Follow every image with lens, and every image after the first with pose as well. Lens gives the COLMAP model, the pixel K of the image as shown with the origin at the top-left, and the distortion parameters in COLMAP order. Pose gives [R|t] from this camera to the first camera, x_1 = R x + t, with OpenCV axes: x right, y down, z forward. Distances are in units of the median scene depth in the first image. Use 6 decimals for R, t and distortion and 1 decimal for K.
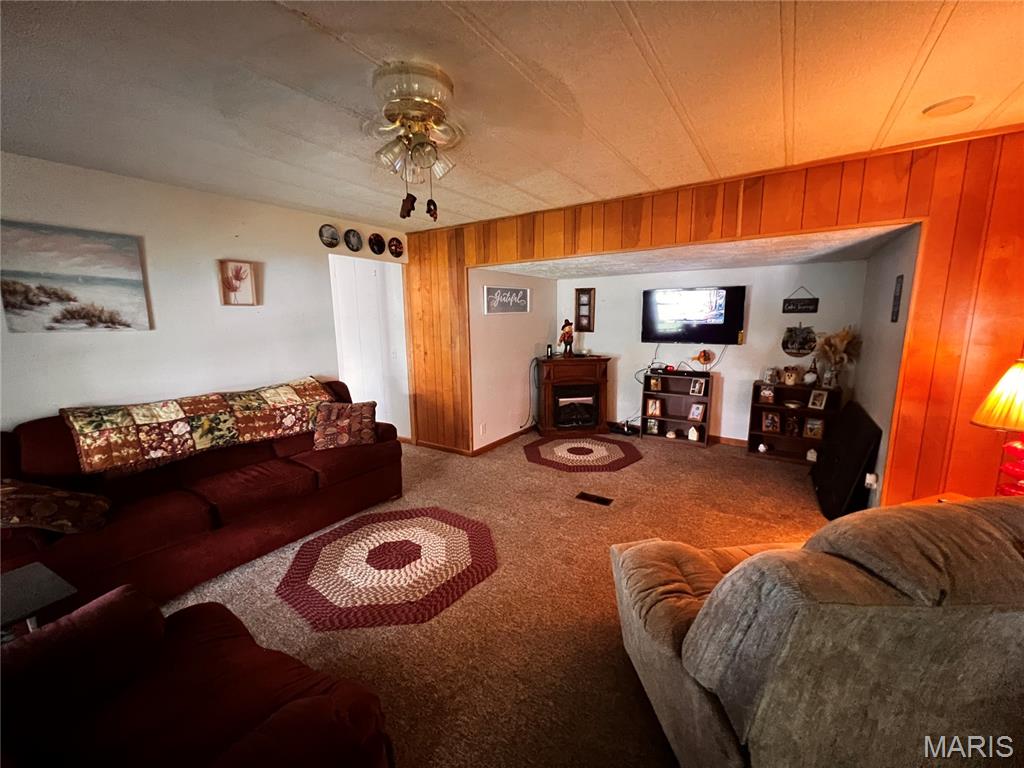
lens RADIAL K [[410.2, 0, 511.9], [0, 410.2, 382.9], [0, 0, 1]] dist [-0.001175, 0.000497]
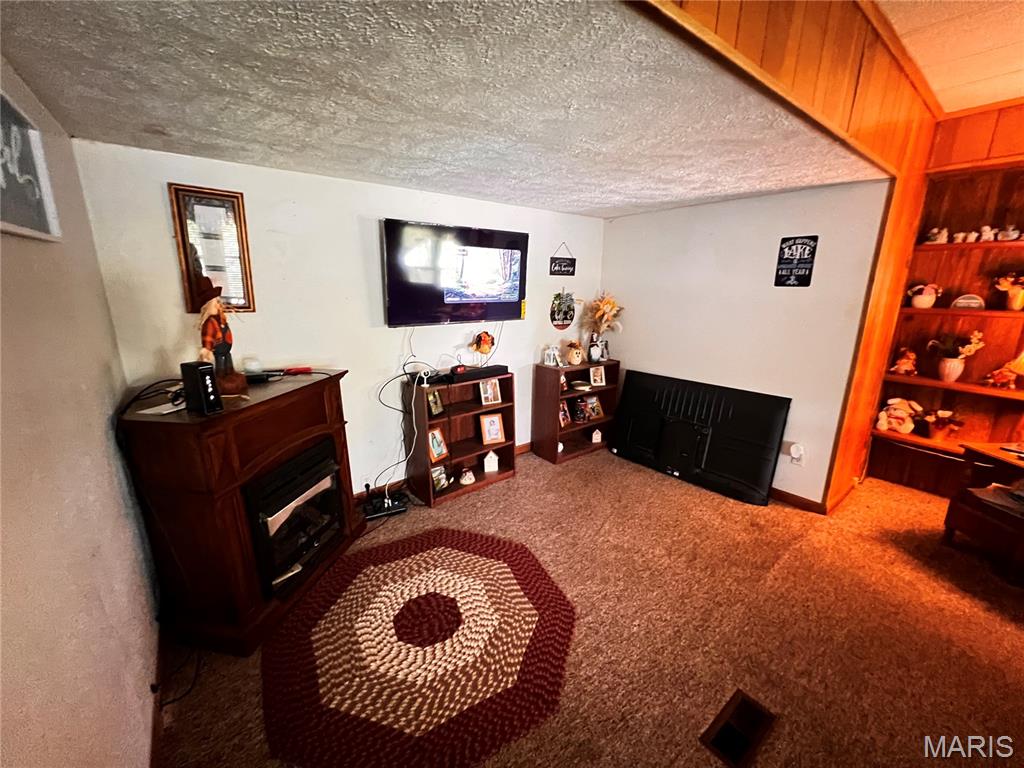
lens RADIAL K [[410.2, 0, 511.8], [0, 410.2, 384.1], [0, 0, 1]] dist [-0.001175, 0.000497]
pose [[0.310447, -0.215432, 0.925857, -0.135226], [0.135740, 0.974046, 0.181130, -0.122085], [-0.940849, 0.069445, 0.331632, 0.842636]]
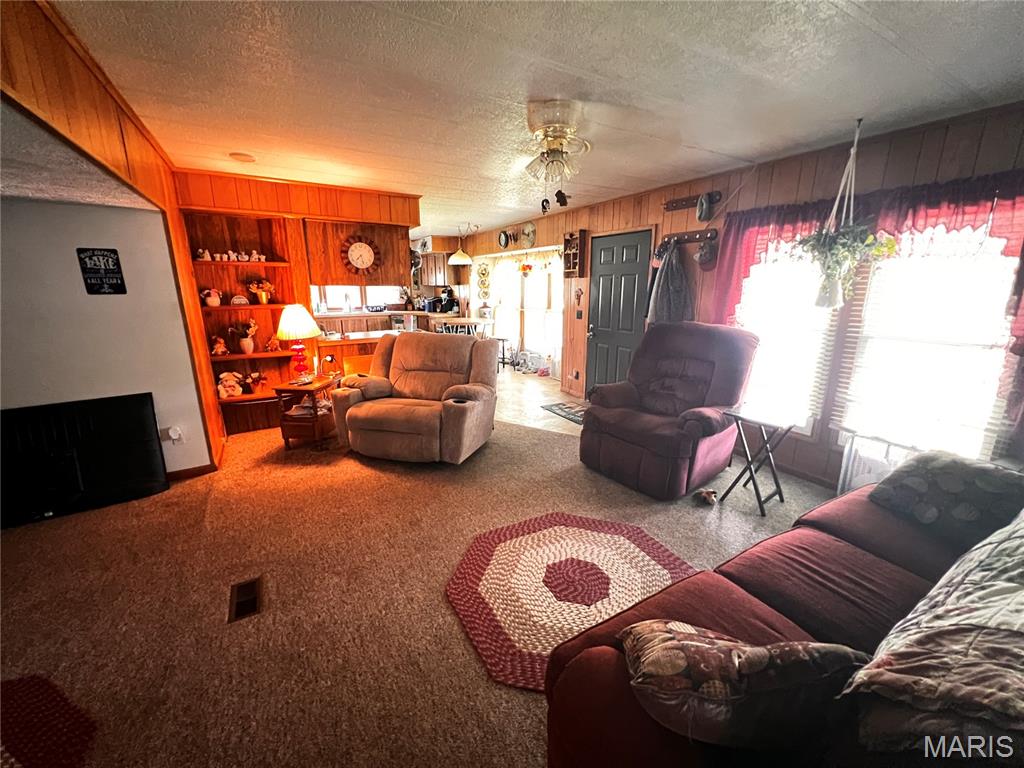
lens RADIAL K [[410.2, 0, 514.3], [0, 410.2, 386.3], [0, 0, 1]] dist [-0.001175, 0.000497]
pose [[-0.903209, -0.090955, 0.419452, -0.295406], [0.079330, 0.925072, 0.371415, -0.153160], [-0.421805, 0.368741, -0.828318, 0.970803]]
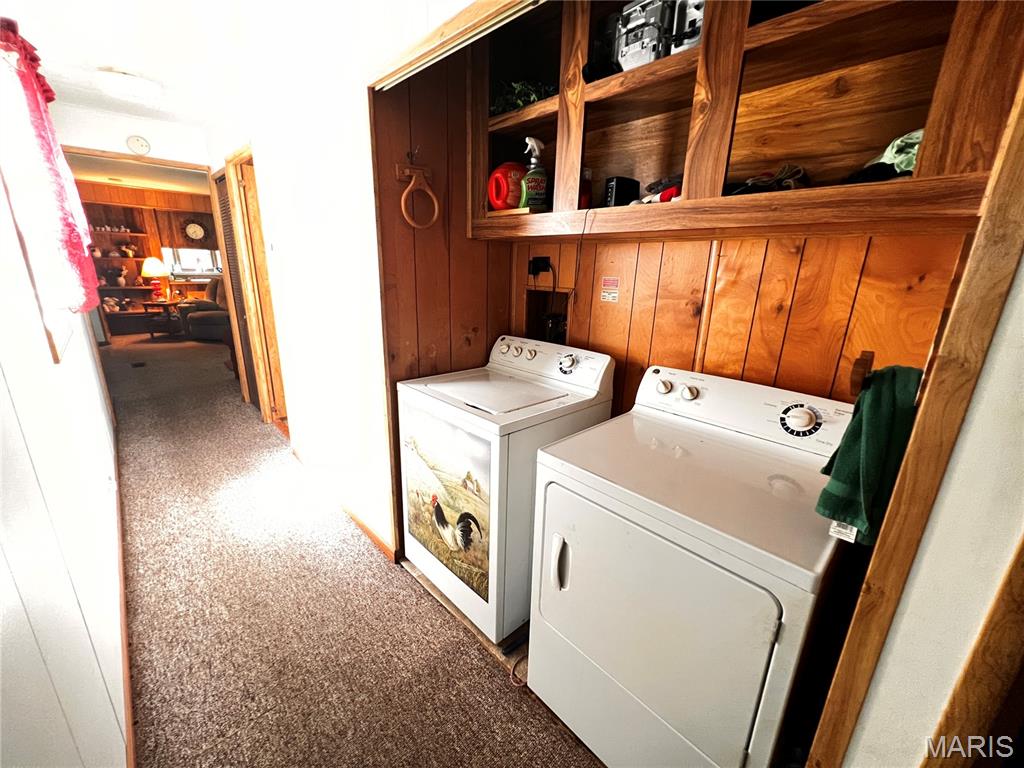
lens RADIAL K [[410.2, 0, 517.5], [0, 410.2, 388.4], [0, 0, 1]] dist [-0.001175, 0.000497]
pose [[-0.976270, -0.081060, 0.200812, -1.229300], [0.013797, 0.902134, 0.431234, -0.235737], [-0.216116, 0.423772, -0.879609, 1.682211]]
